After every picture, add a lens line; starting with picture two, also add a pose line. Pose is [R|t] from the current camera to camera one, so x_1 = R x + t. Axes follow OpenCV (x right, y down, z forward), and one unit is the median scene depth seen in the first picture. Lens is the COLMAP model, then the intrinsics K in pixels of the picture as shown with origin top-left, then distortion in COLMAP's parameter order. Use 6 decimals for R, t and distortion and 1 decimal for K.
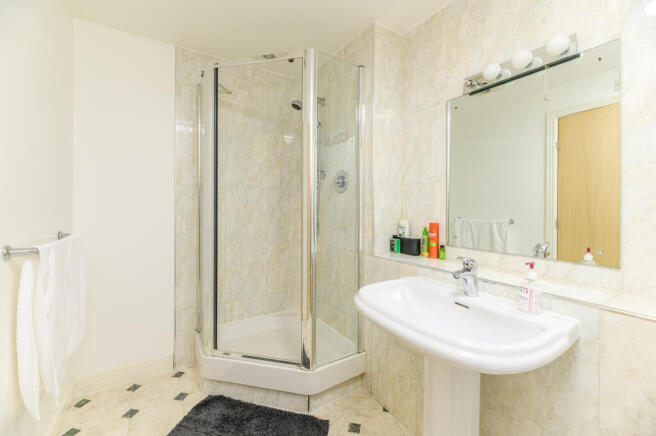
lens RADIAL K [[267.7, 0, 327.2], [0, 267.7, 209.8], [0, 0, 1]] dist [0.000929, 0.000112]
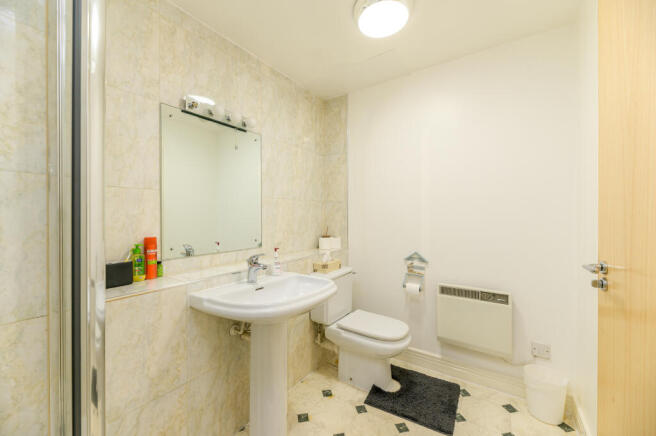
lens RADIAL K [[267.7, 0, 327.2], [0, 267.7, 209.8], [0, 0, 1]] dist [0.000929, 0.000112]
pose [[-0.412108, -0.004003, 0.911126, -0.618500], [-0.010441, 0.999945, -0.000329, -0.045011], [-0.911075, -0.009649, -0.412127, 0.853163]]
